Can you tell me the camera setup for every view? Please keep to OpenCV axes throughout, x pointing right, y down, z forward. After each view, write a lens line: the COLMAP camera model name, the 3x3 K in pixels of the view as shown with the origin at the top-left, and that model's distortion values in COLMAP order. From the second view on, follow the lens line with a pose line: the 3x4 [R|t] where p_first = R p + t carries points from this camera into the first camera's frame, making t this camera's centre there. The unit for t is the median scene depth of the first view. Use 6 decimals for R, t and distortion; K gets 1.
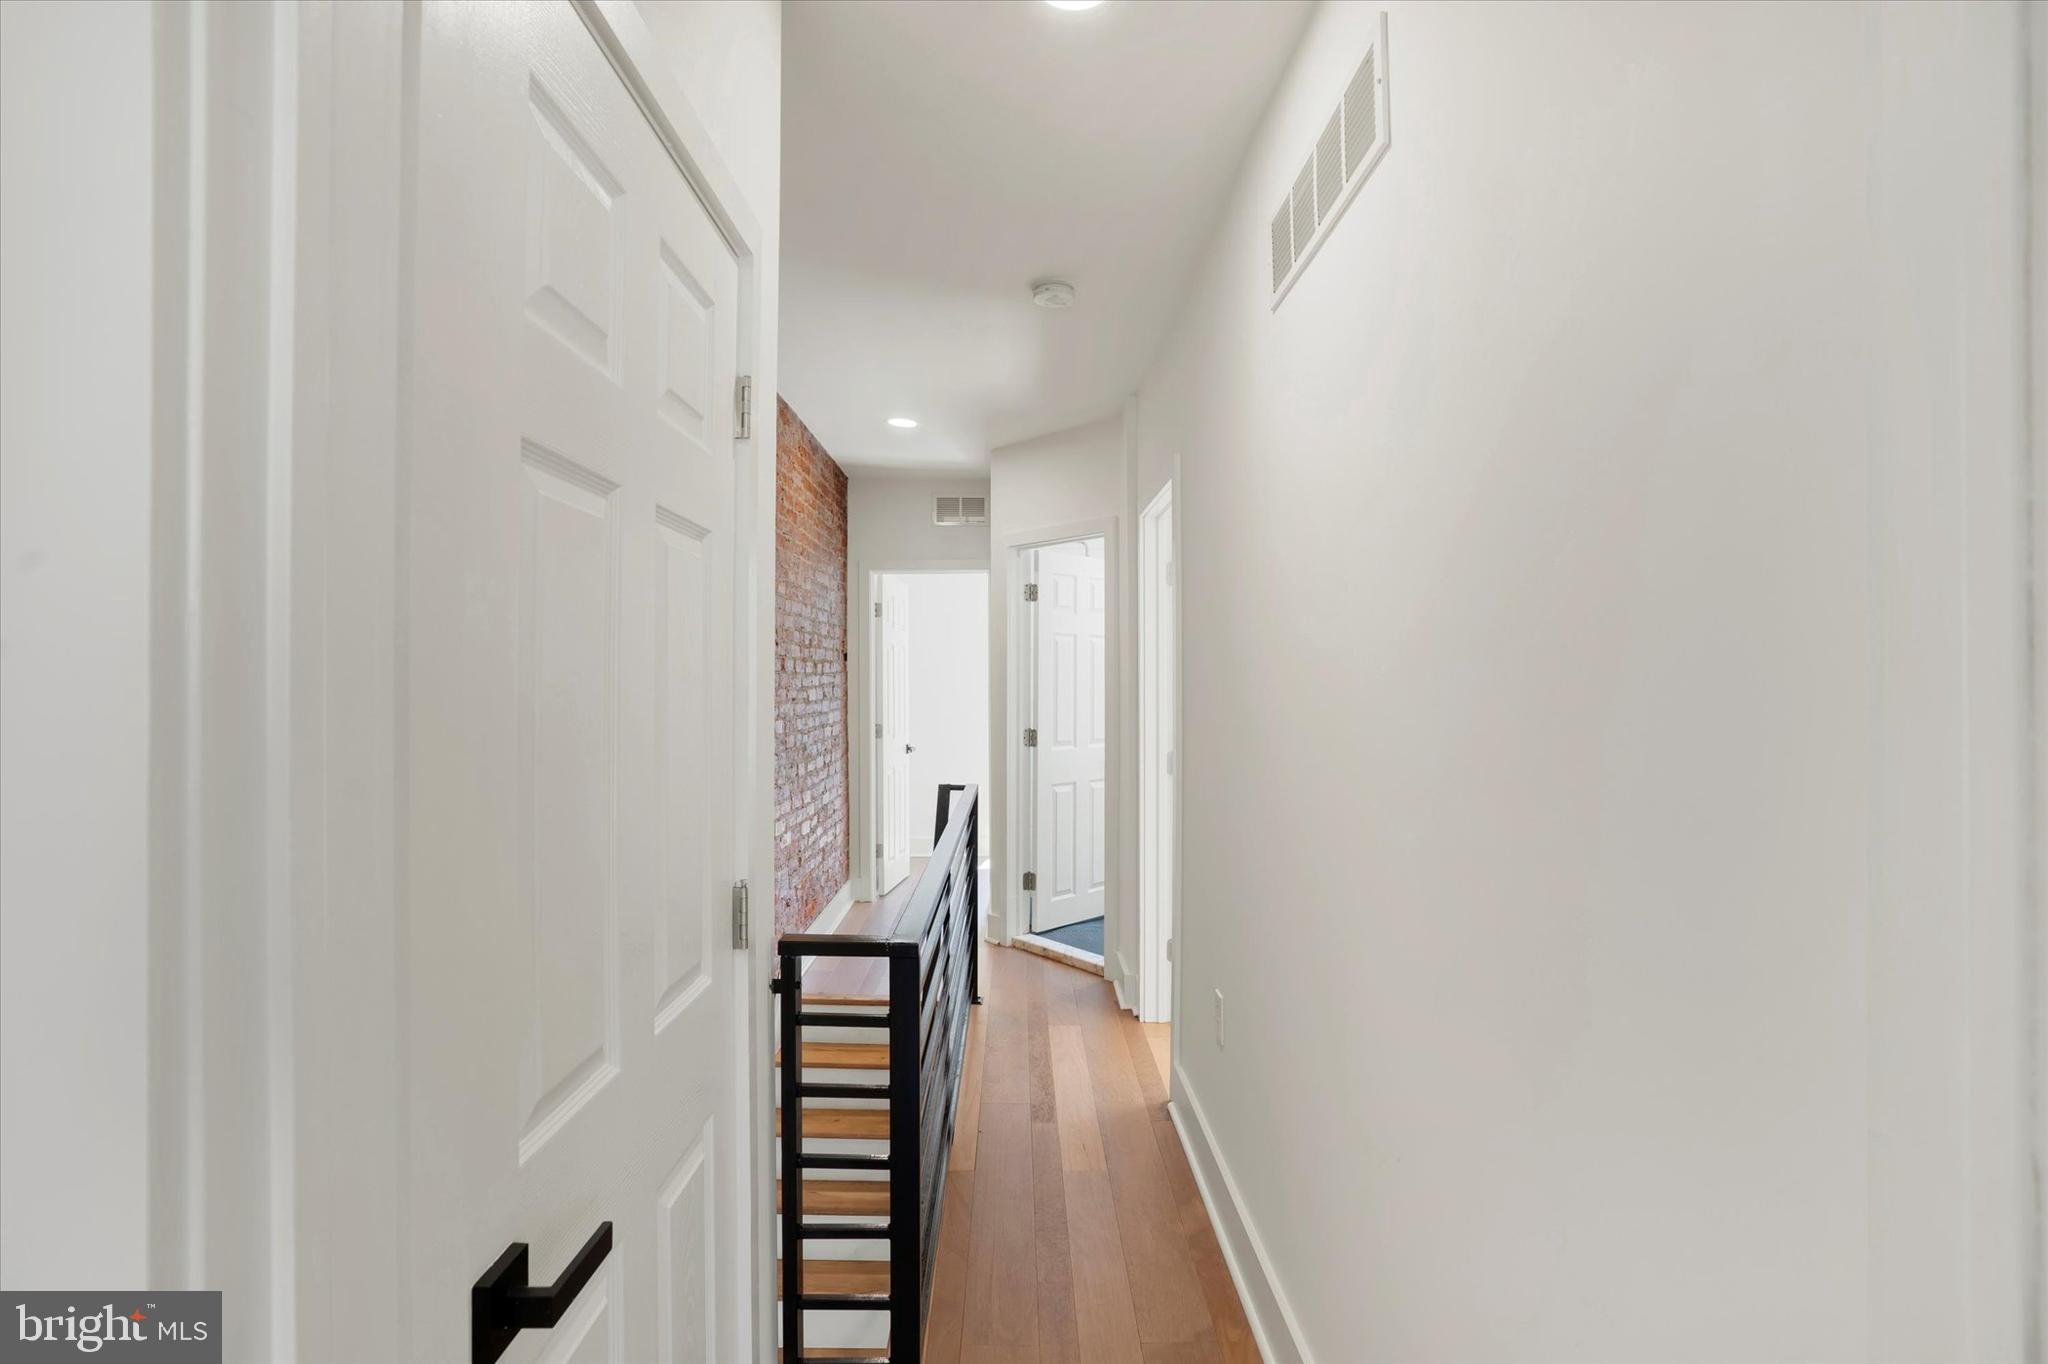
lens RADIAL K [[1059.0, 0, 1028.6], [0, 1059.0, 671.3], [0, 0, 1]] dist [-0.072697, 0.041855]
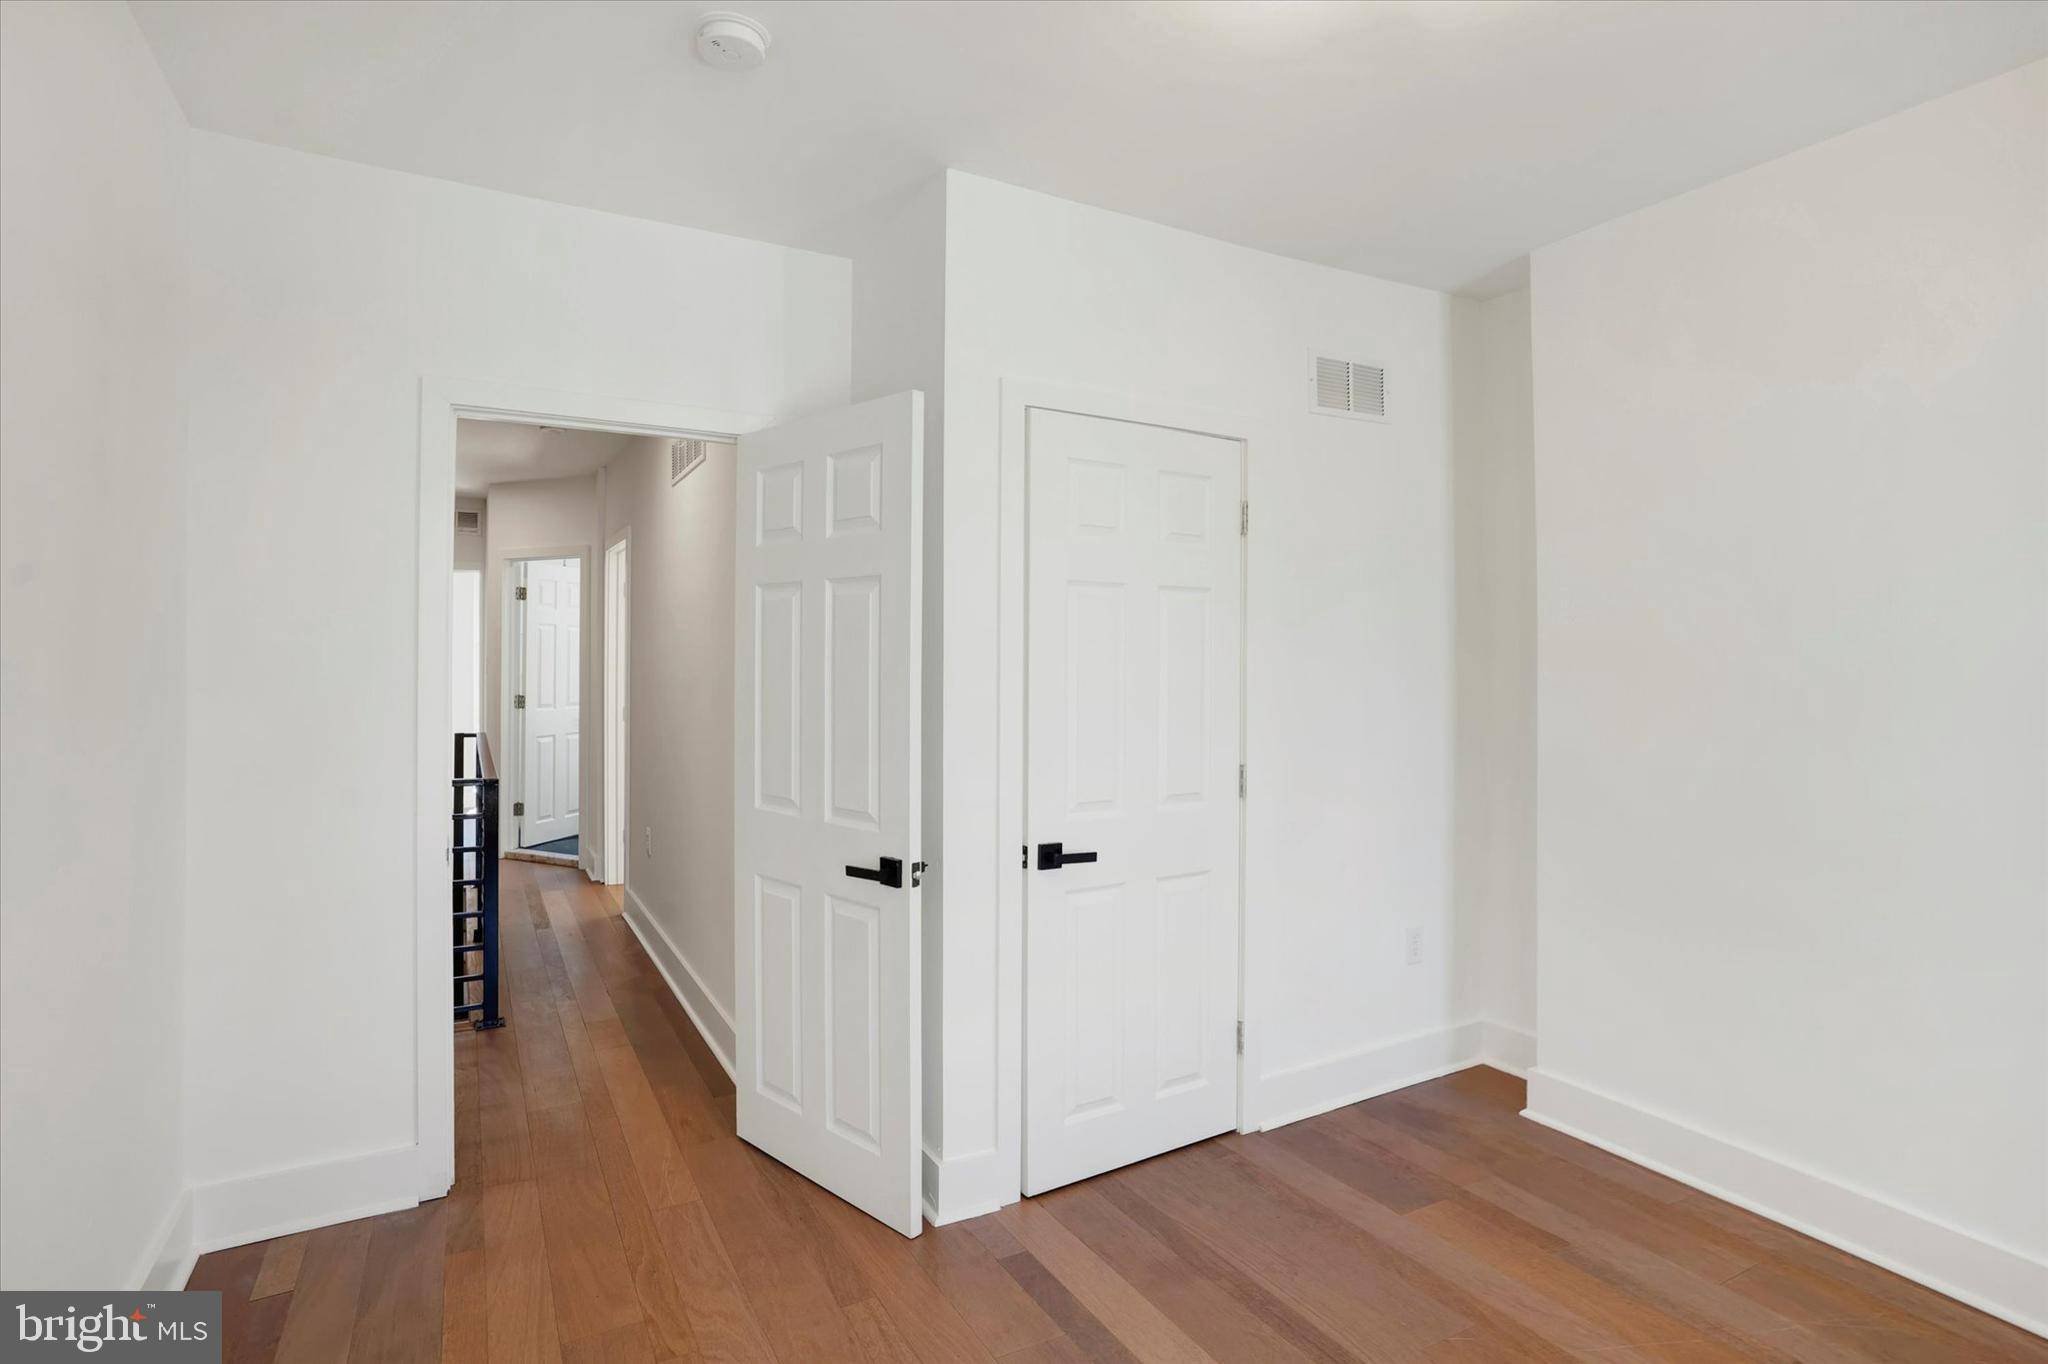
lens RADIAL K [[1059.0, 0, 1028.6], [0, 1059.0, 671.3], [0, 0, 1]] dist [-0.072697, 0.041855]
pose [[0.885142, 0.002983, 0.465312, -0.044408], [-0.013635, 0.999716, 0.019528, -0.010724], [-0.465121, -0.023630, 0.884931, -0.485456]]
